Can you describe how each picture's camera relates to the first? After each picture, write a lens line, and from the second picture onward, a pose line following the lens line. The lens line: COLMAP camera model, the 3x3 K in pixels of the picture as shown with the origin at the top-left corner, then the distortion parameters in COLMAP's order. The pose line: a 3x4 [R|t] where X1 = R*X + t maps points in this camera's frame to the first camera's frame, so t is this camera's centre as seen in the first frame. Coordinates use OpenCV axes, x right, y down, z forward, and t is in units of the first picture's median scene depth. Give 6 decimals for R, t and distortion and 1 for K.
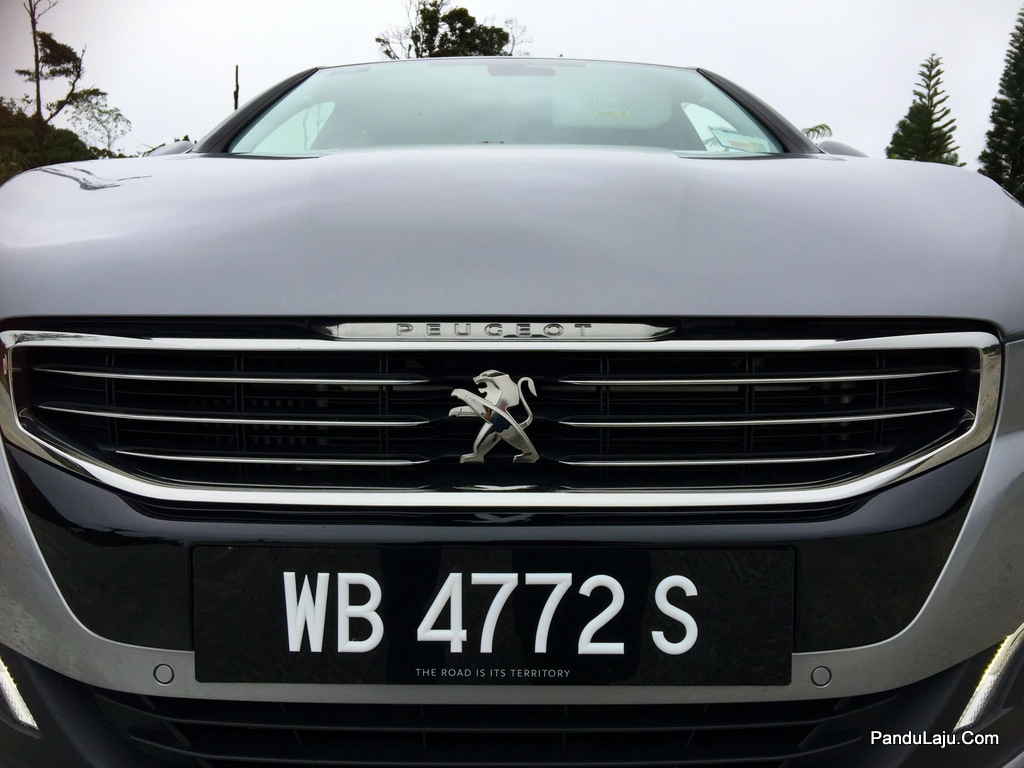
lens RADIAL K [[885.9, 0, 512.4], [0, 885.9, 383.9], [0, 0, 1]] dist [0.034092, -0.053710]
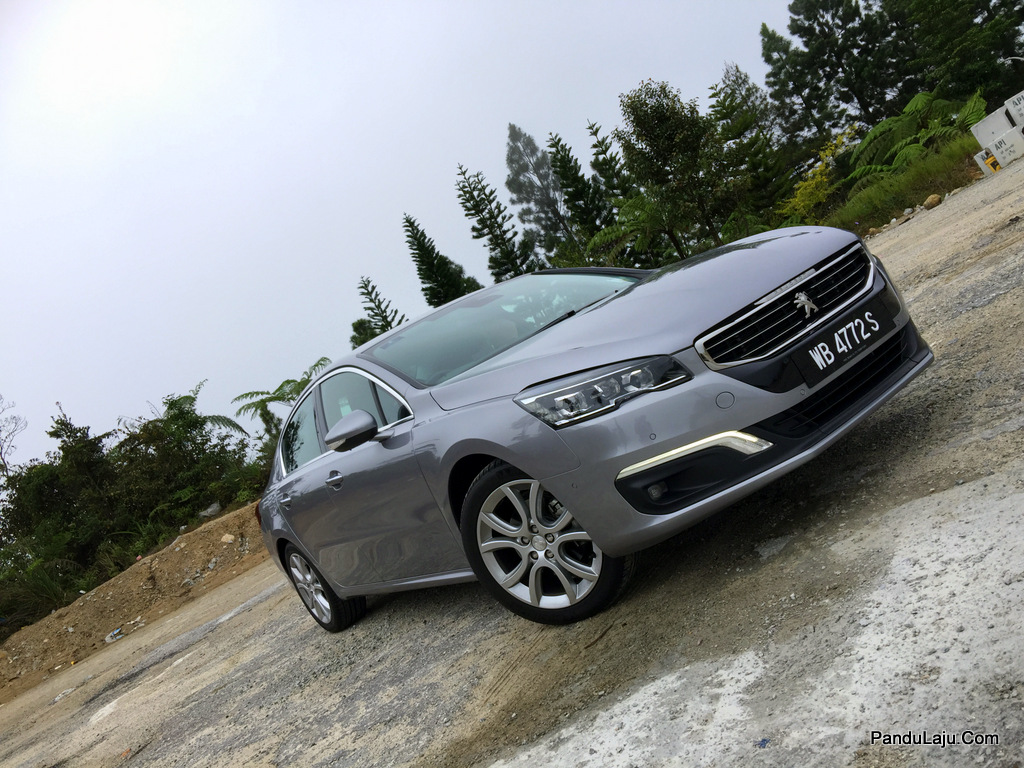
lens RADIAL K [[885.9, 0, 511.4], [0, 885.9, 385.5], [0, 0, 1]] dist [0.034092, -0.053710]
pose [[0.738406, -0.409461, 0.535816, -2.802746], [0.543502, 0.831710, -0.113420, 0.070889], [-0.399202, 0.374967, 0.836682, -1.331054]]
